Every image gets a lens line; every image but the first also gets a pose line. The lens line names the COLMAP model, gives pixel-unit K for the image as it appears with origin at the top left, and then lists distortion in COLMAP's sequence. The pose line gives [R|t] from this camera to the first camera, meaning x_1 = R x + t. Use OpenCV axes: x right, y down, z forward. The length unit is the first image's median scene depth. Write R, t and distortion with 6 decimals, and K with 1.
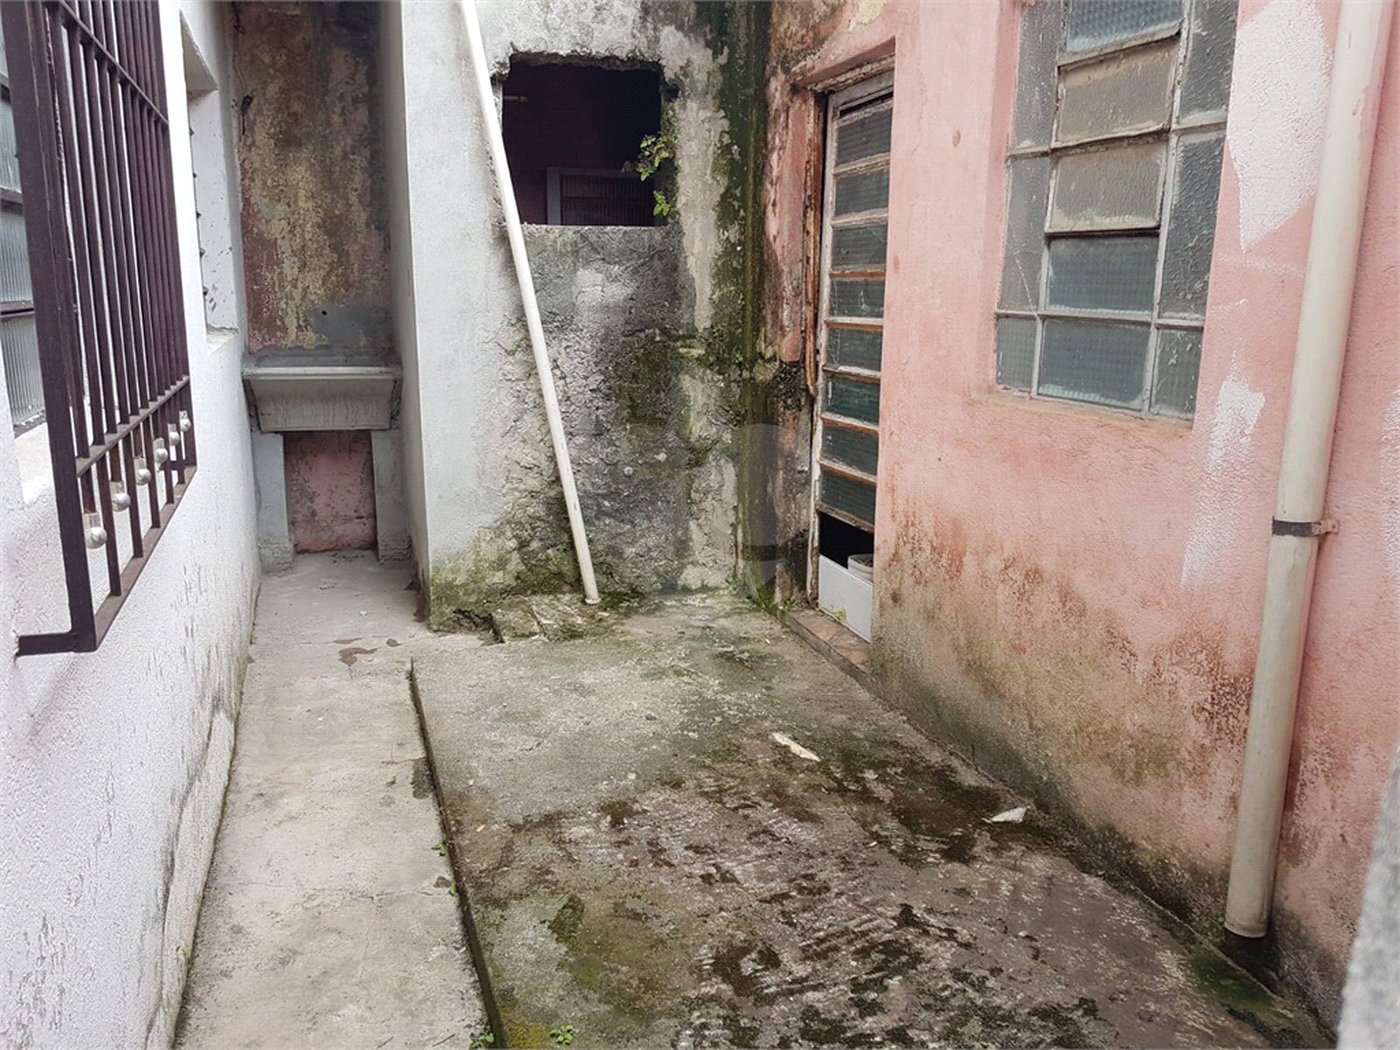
lens RADIAL K [[1053.3, 0, 694.8], [0, 1053.3, 523.9], [0, 0, 1]] dist [-0.000669, 0.000024]
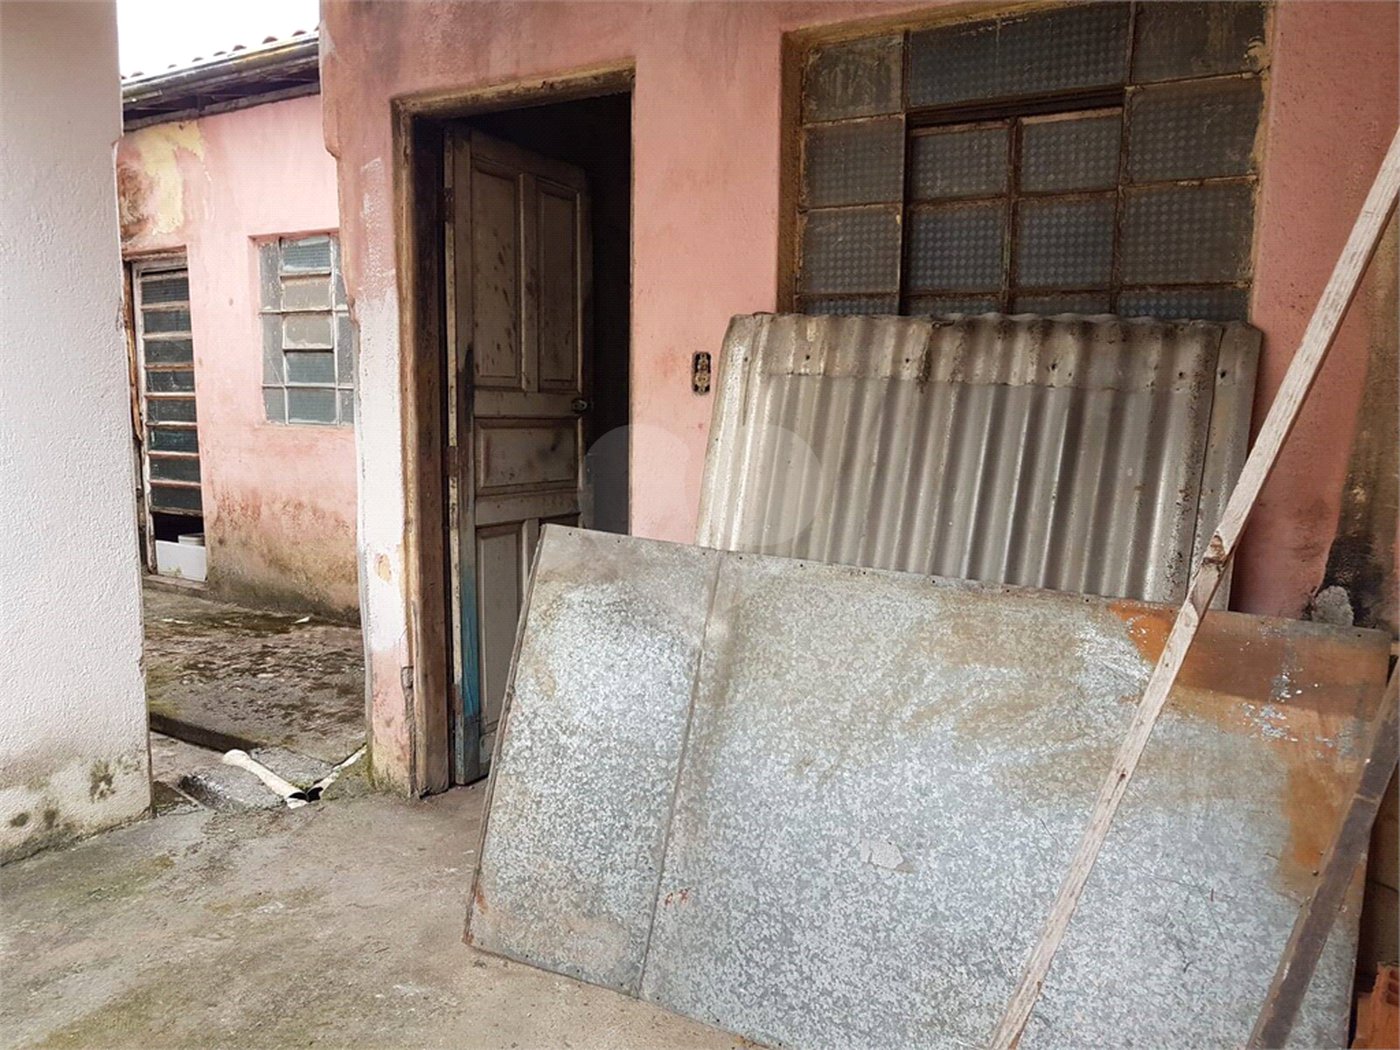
lens RADIAL K [[1053.3, 0, 698.7], [0, 1053.3, 529.3], [0, 0, 1]] dist [-0.000669, 0.000024]
pose [[0.746436, -0.089674, 0.659387, -0.453026], [0.146667, 0.988682, -0.031572, 0.262646], [-0.649093, 0.120277, 0.751140, -1.051019]]
